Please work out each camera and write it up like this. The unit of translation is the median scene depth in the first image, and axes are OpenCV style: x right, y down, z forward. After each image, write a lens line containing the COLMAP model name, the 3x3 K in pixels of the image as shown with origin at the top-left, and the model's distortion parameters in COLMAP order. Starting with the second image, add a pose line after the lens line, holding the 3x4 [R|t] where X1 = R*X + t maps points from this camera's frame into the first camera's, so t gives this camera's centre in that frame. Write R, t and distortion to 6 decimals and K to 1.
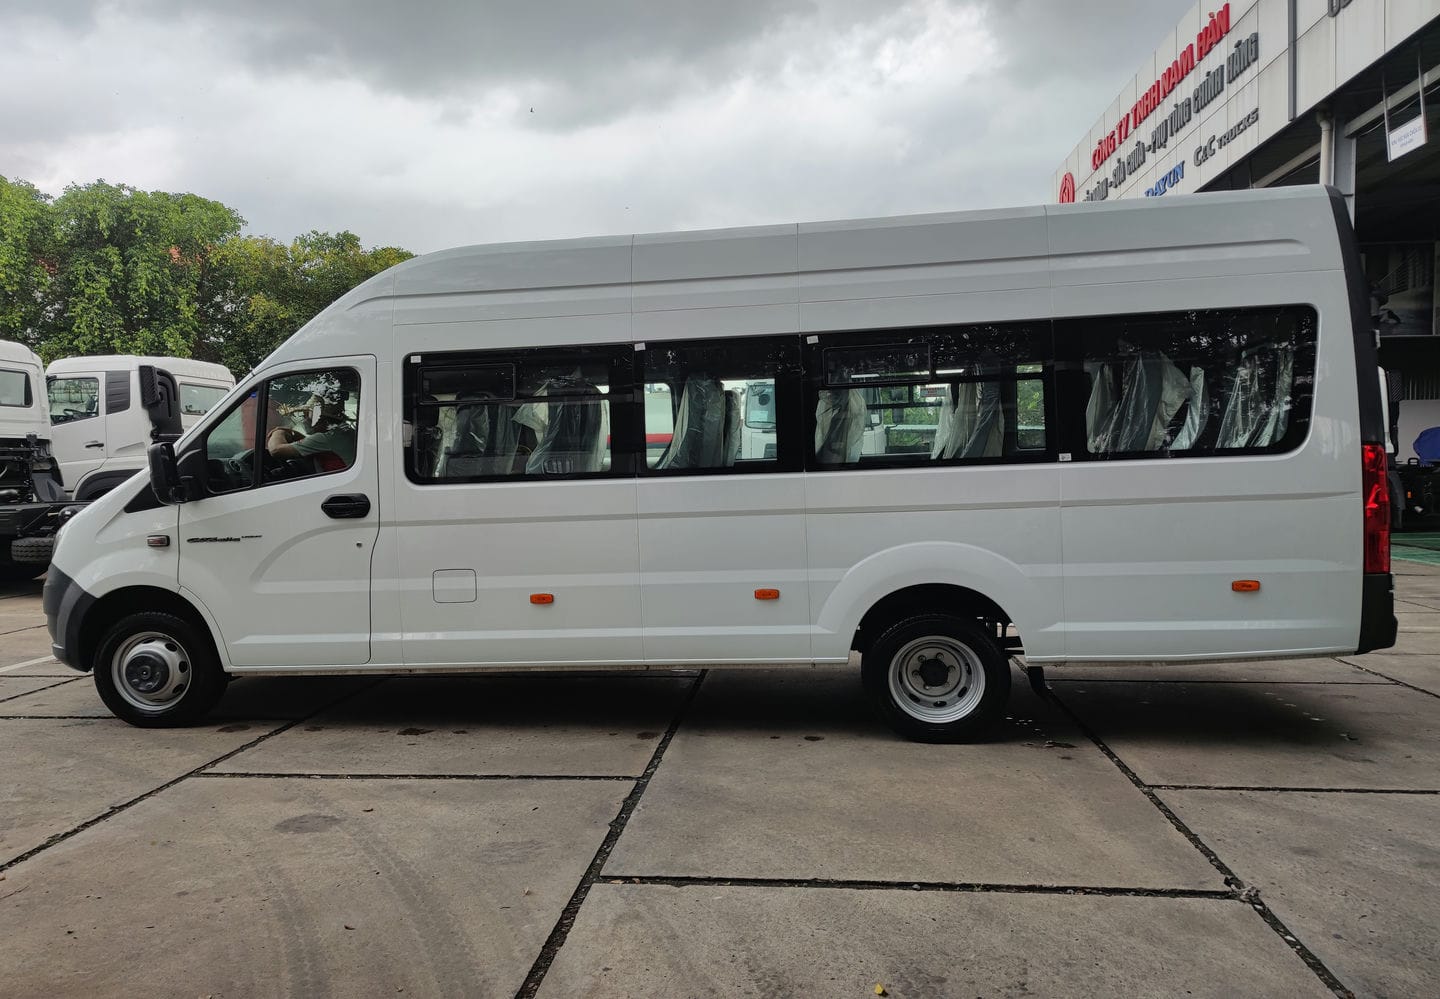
lens RADIAL K [[1058.7, 0, 655.6], [0, 1058.7, 498.4], [0, 0, 1]] dist [-0.000469, 0.000858]
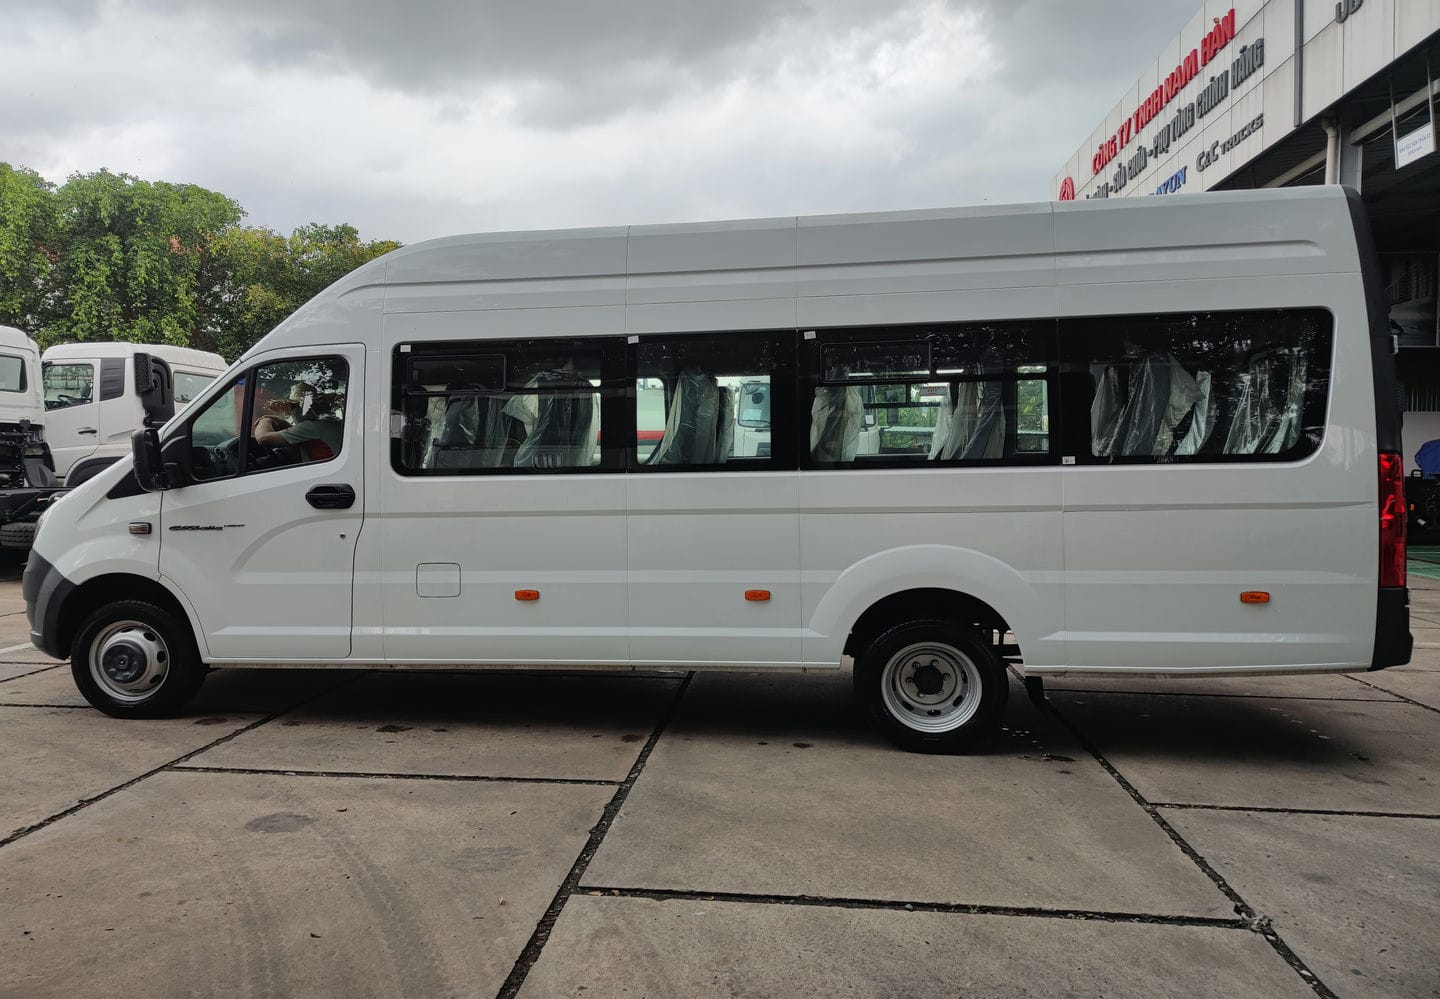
lens RADIAL K [[1041.3, 0, 647.8], [0, 1041.3, 499.4], [0, 0, 1]] dist [0.005932, 0.002678]
pose [[0.999799, 0.020051, -0.000841, 0.003048], [-0.020049, 0.999795, 0.002886, 0.001515], [0.000898, -0.002868, 0.999995, 0.040753]]
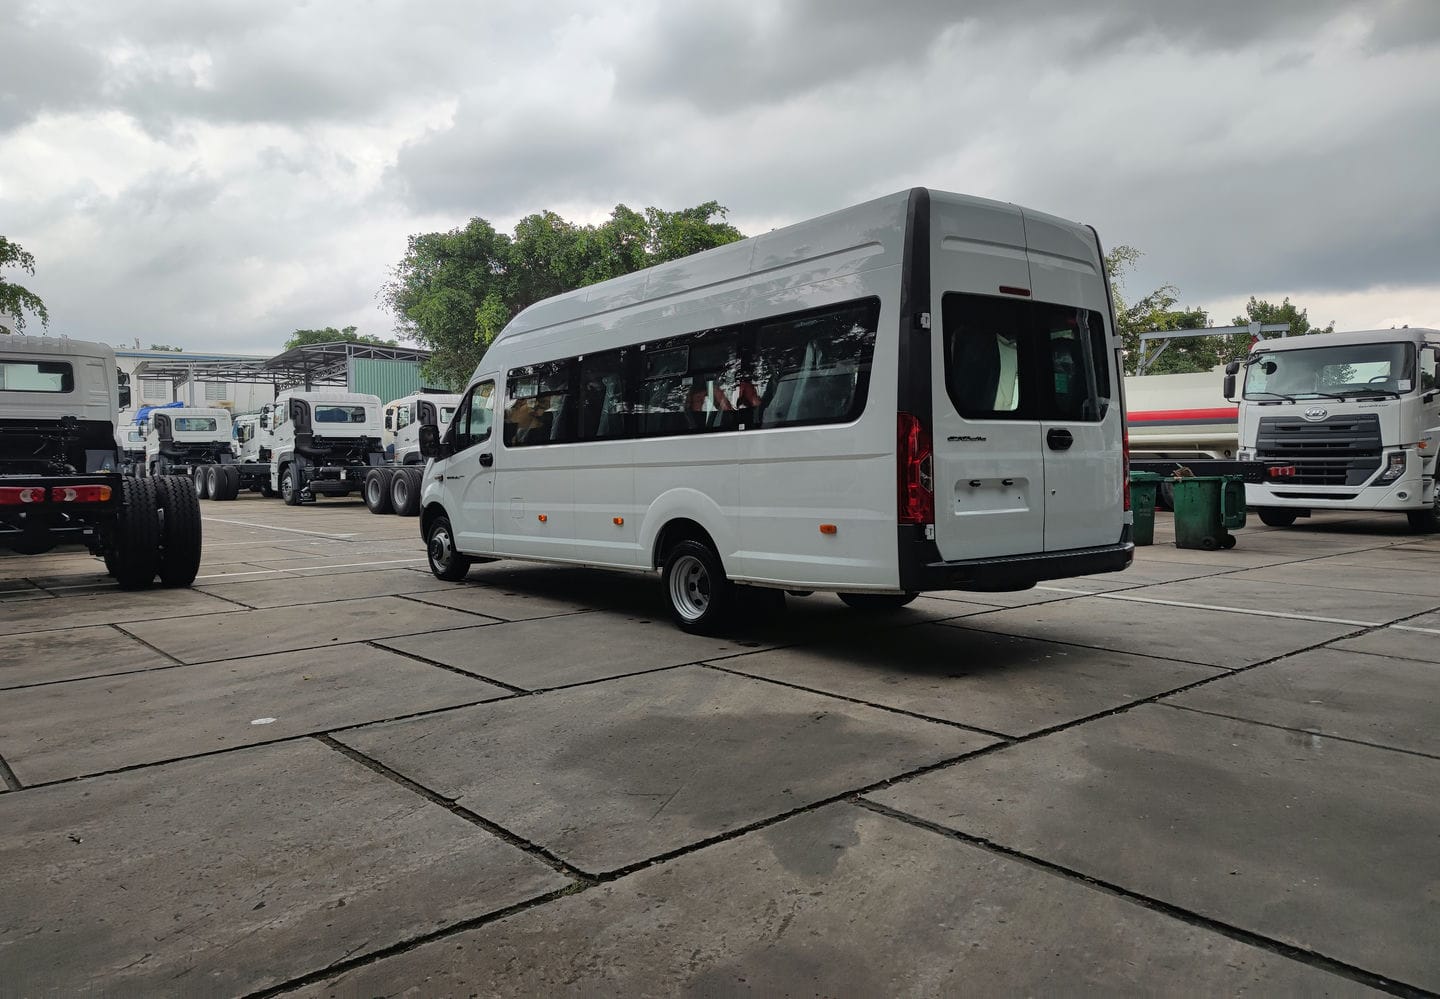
lens RADIAL K [[1104.0, 0, 779.1], [0, 1104.0, 498.4], [0, 0, 1]] dist [-0.001155, 0.000475]
pose [[0.729743, 0.033369, -0.682907, 1.408200], [-0.022623, 0.999440, 0.024661, 0.016558], [0.683347, -0.002547, 0.730089, 0.018635]]
